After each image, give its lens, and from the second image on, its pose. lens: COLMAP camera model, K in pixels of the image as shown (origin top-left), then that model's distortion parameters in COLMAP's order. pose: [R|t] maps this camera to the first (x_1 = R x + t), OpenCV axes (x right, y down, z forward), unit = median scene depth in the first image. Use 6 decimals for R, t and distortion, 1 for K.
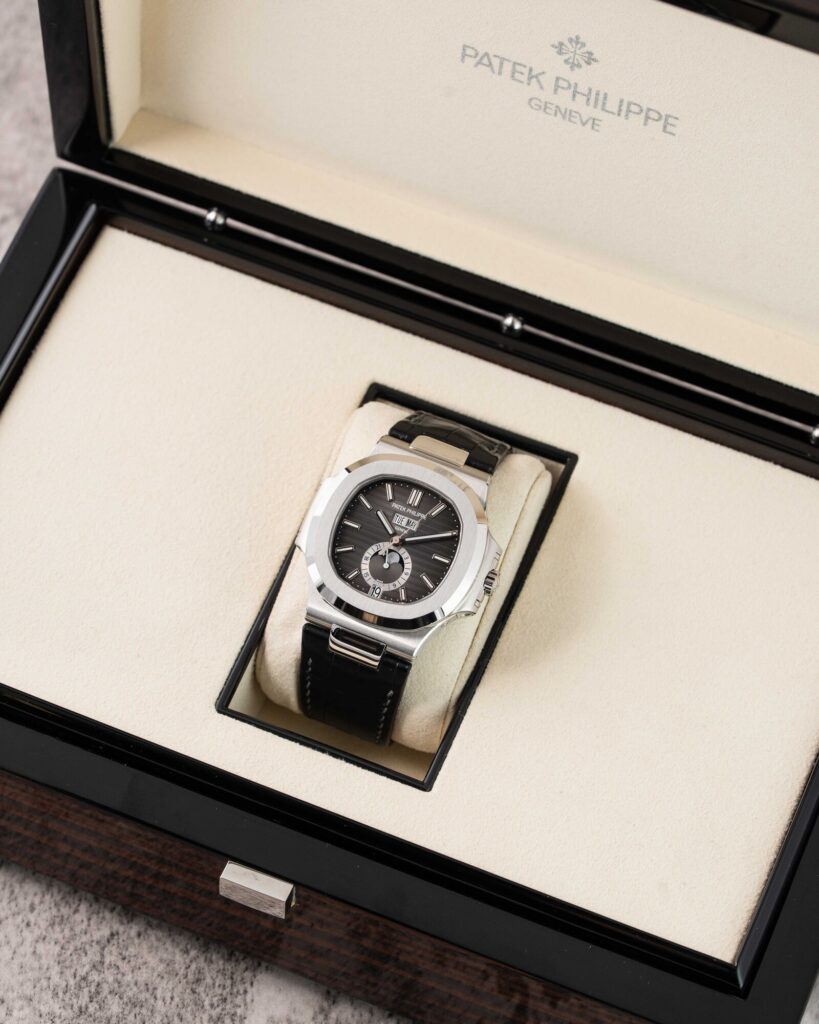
lens RADIAL K [[4924.1, 0, 409.5], [0, 4924.1, 512.0], [0, 0, 1]] dist [-0.031082, -1.382402]
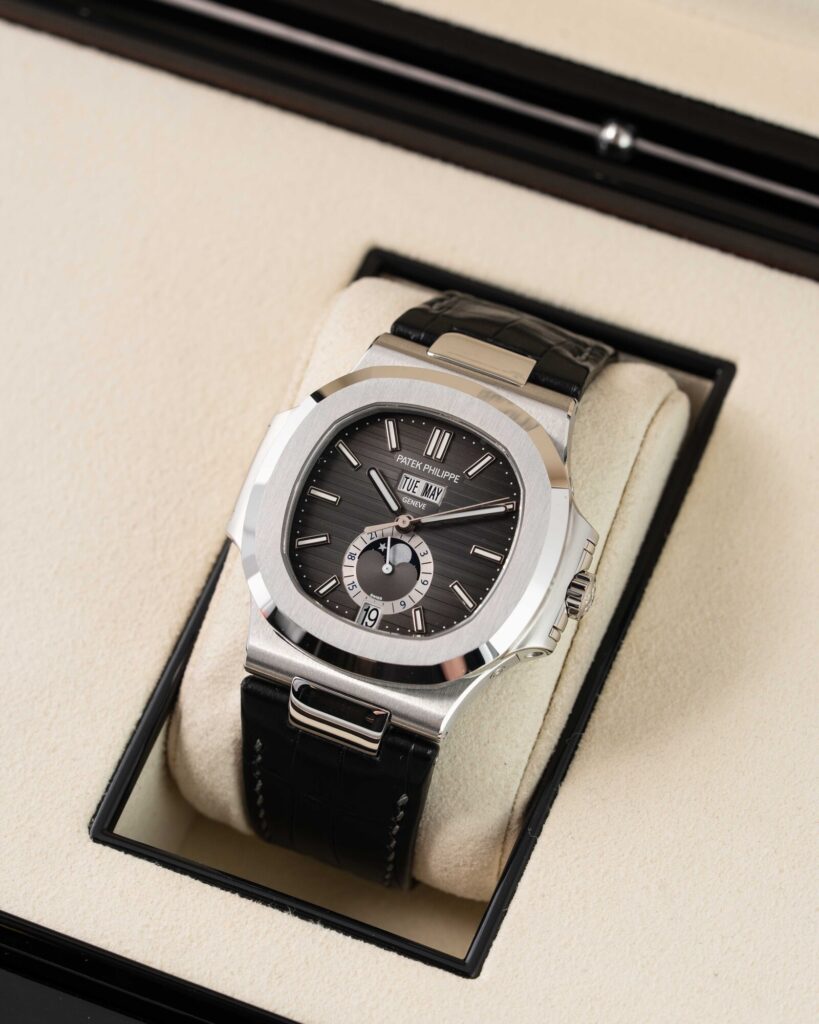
lens RADIAL K [[4924.1, 0, 409.5], [0, 4924.1, 512.0], [0, 0, 1]] dist [-0.031082, -1.382402]
pose [[0.998570, -0.025758, -0.046851, 0.023467], [0.025737, 0.999668, -0.001051, 0.005174], [0.046863, -0.000156, 0.998901, 0.446781]]
